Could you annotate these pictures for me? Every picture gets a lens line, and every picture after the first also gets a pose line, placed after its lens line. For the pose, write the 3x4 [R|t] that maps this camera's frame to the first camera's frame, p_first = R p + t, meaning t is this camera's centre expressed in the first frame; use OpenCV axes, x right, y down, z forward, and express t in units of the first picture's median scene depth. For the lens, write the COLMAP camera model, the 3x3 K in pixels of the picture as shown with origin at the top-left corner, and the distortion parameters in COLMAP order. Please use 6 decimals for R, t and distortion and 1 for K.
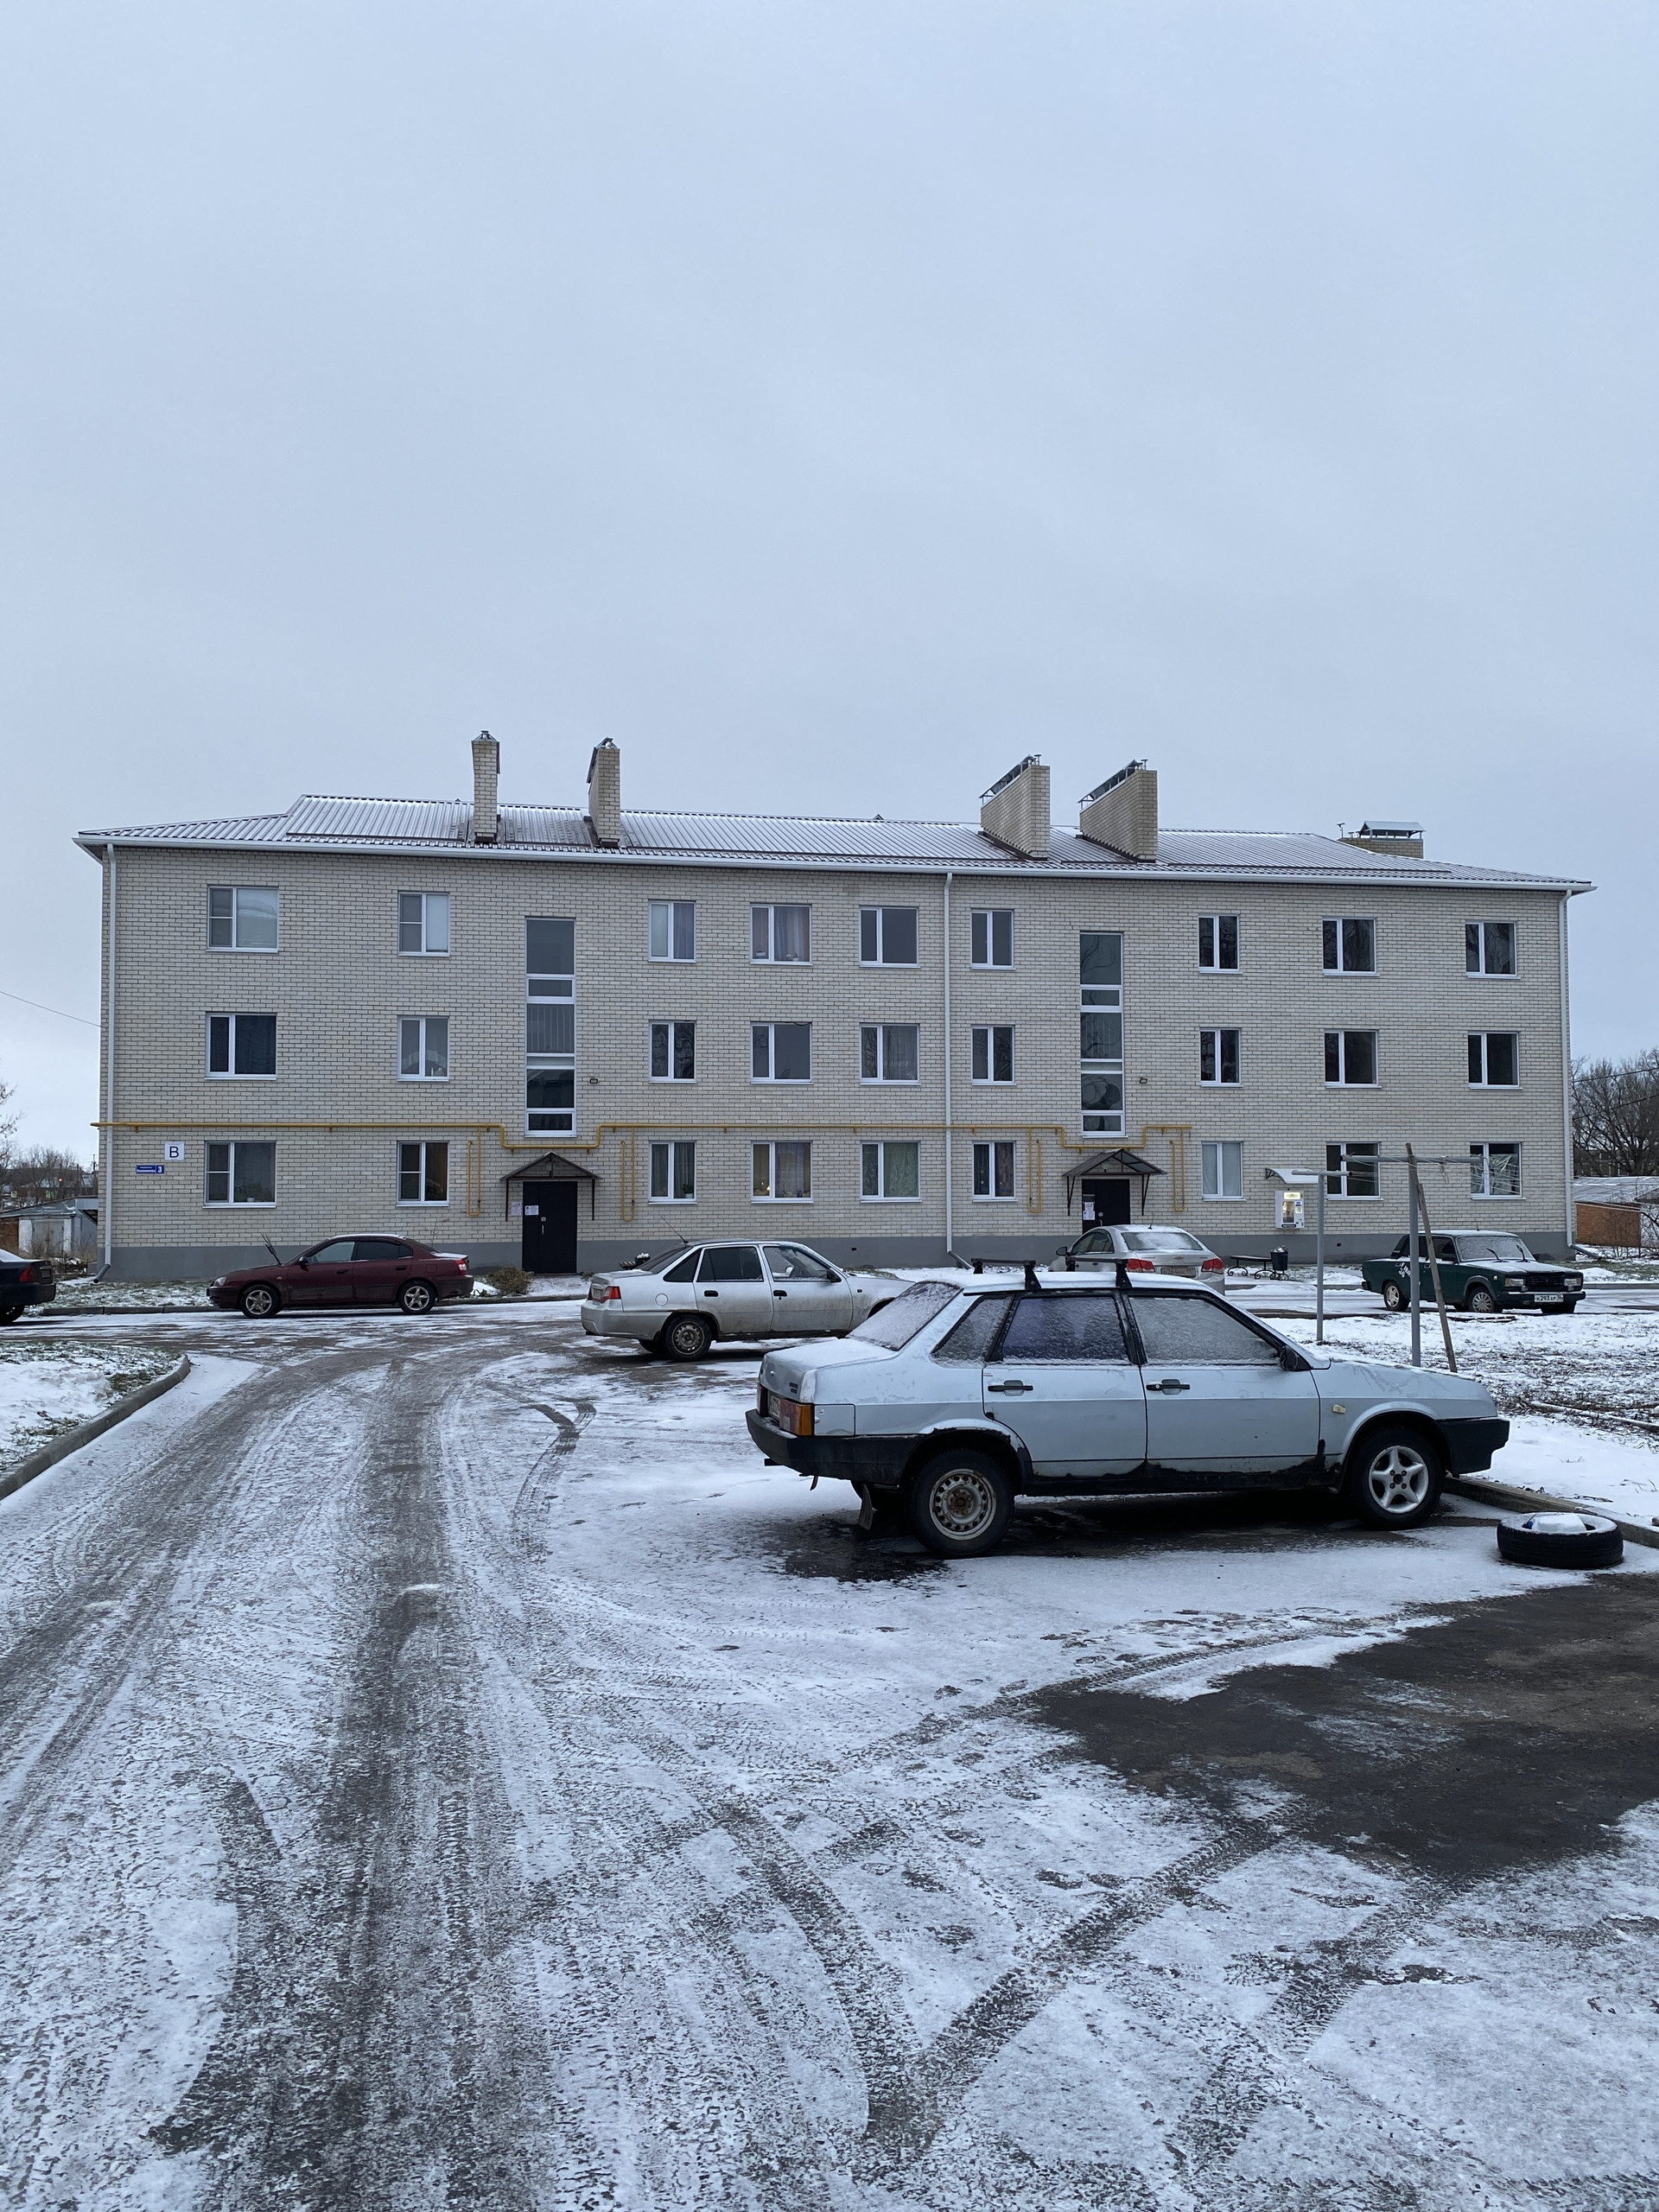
lens RADIAL K [[1710.0, 0, 829.5], [0, 1710.0, 1106.0], [0, 0, 1]] dist [-0.000579, -0.001059]
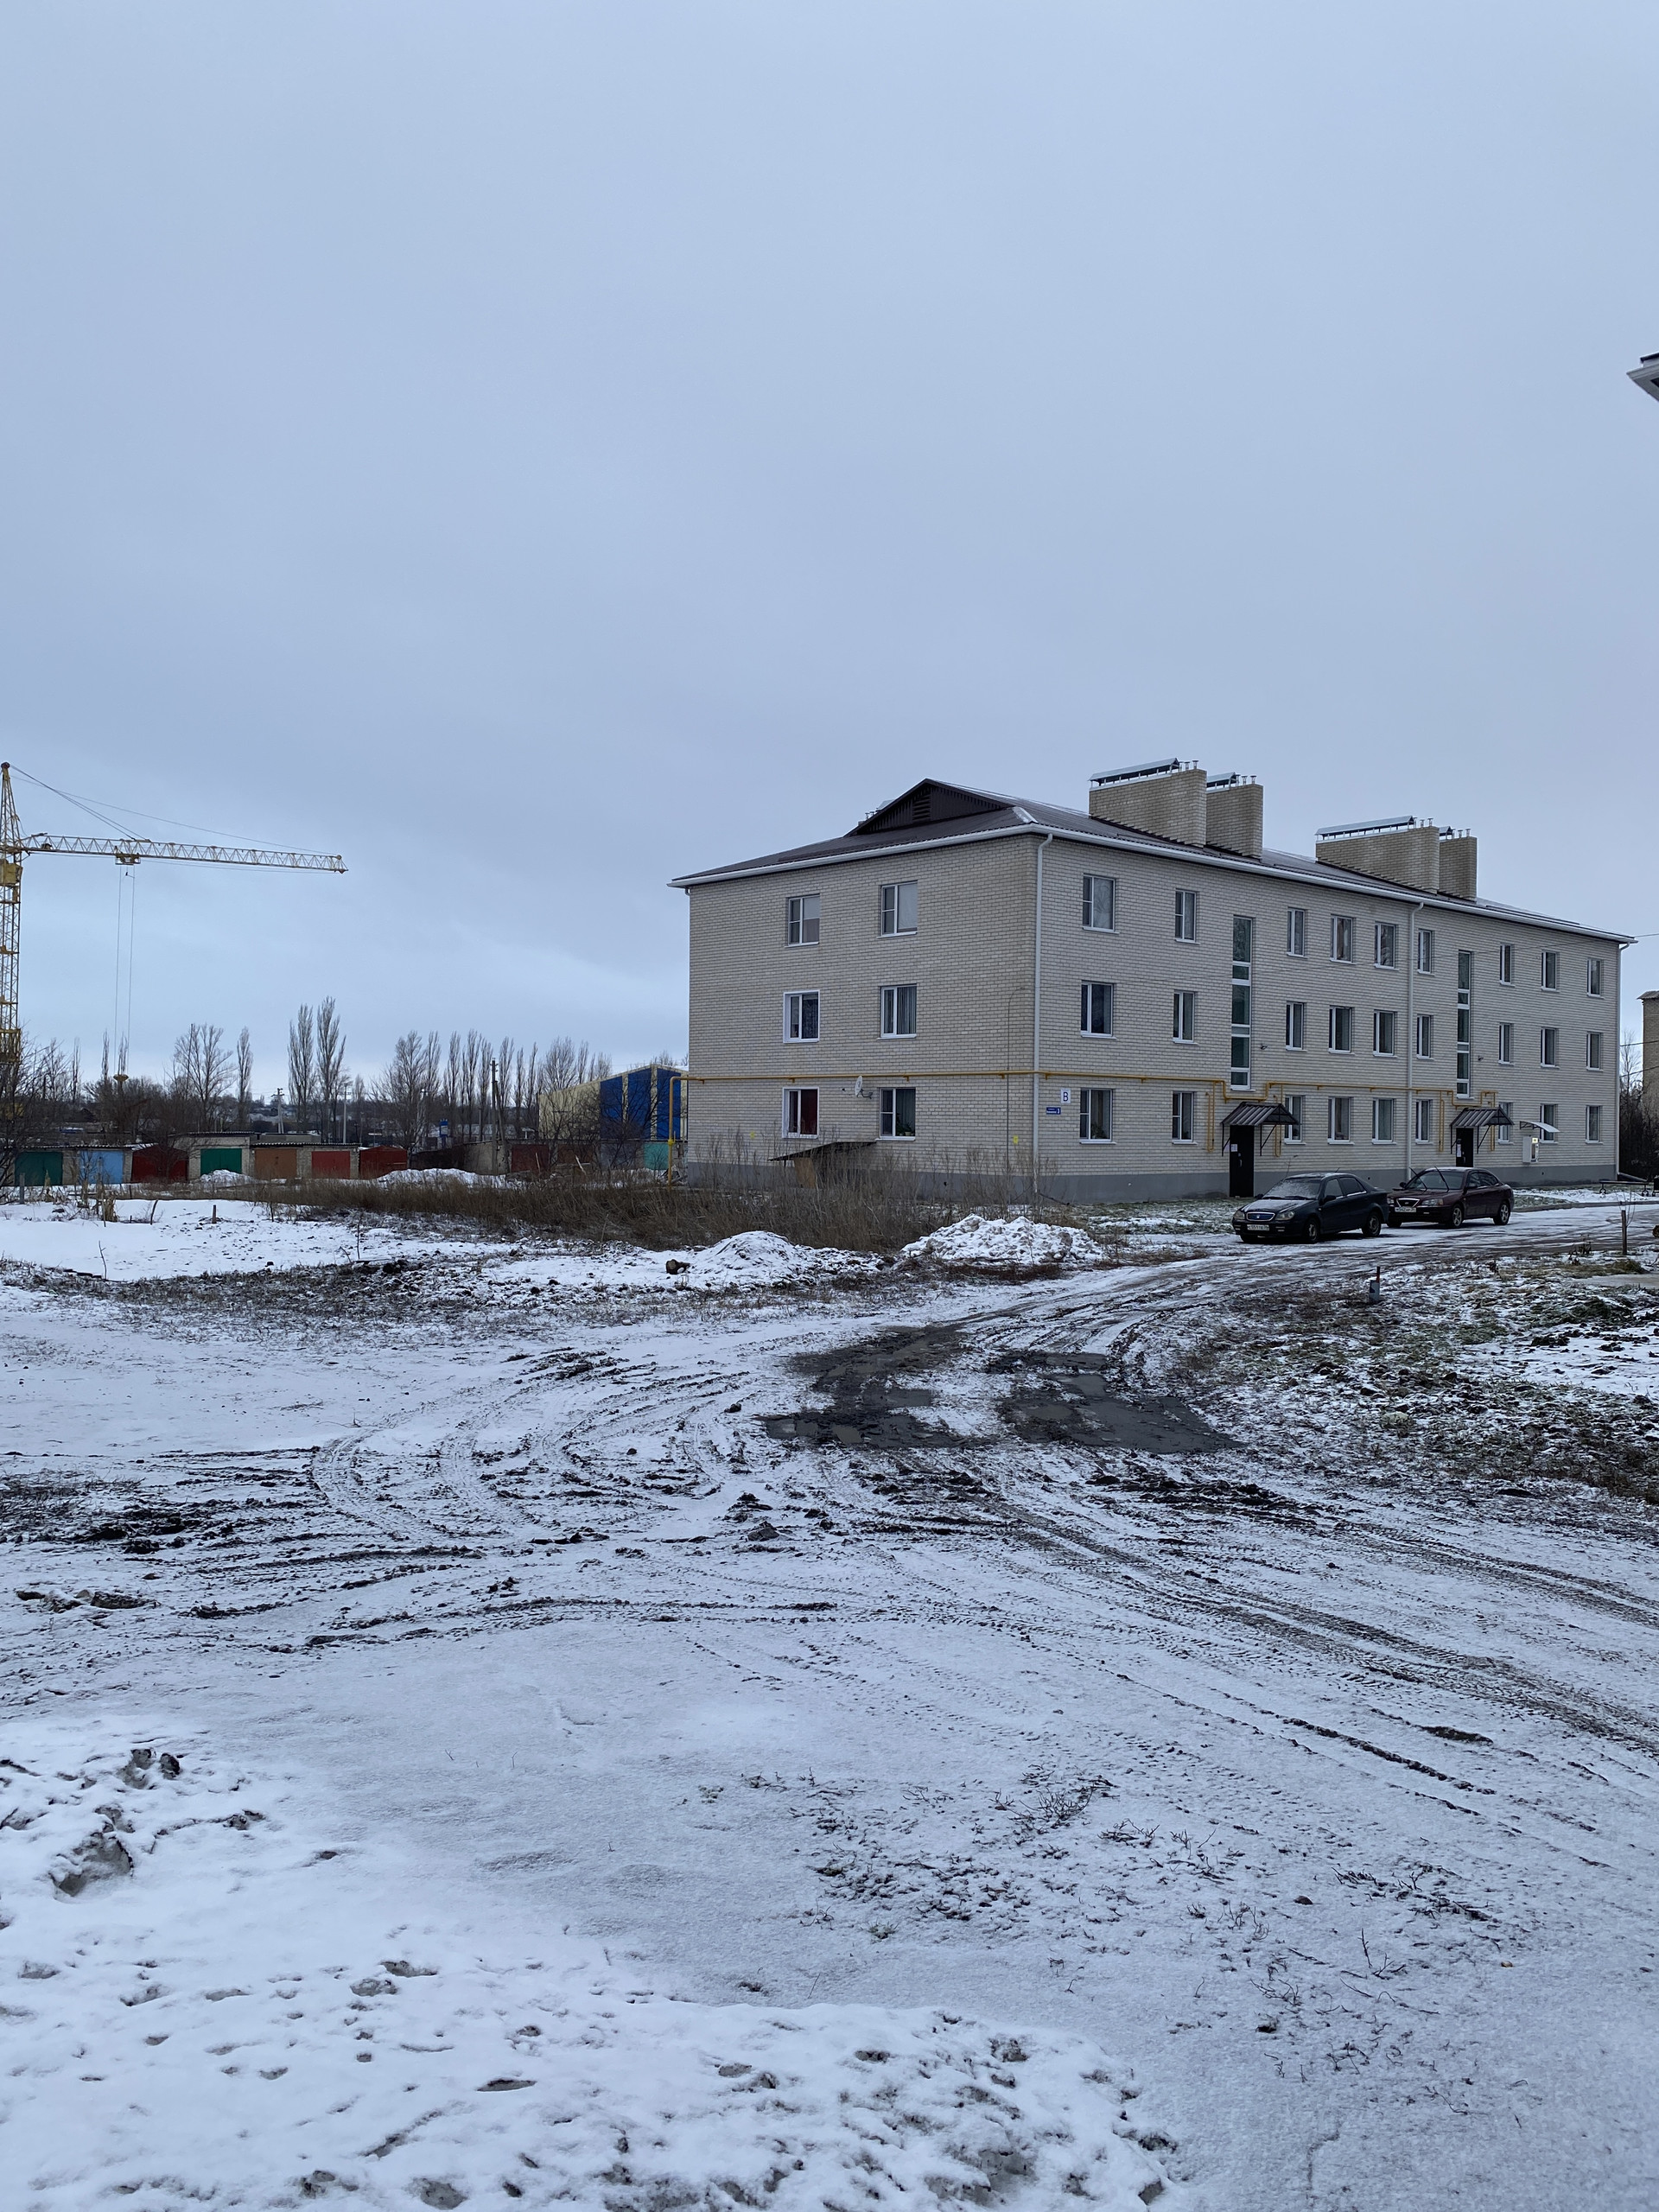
lens RADIAL K [[1710.0, 0, 829.5], [0, 1710.0, 1106.0], [0, 0, 1]] dist [-0.000579, -0.001059]
pose [[0.868921, 0.018789, 0.494595, -1.003945], [-0.036157, 0.999019, 0.025569, 0.007839], [-0.493629, -0.040100, 0.868747, 0.042665]]
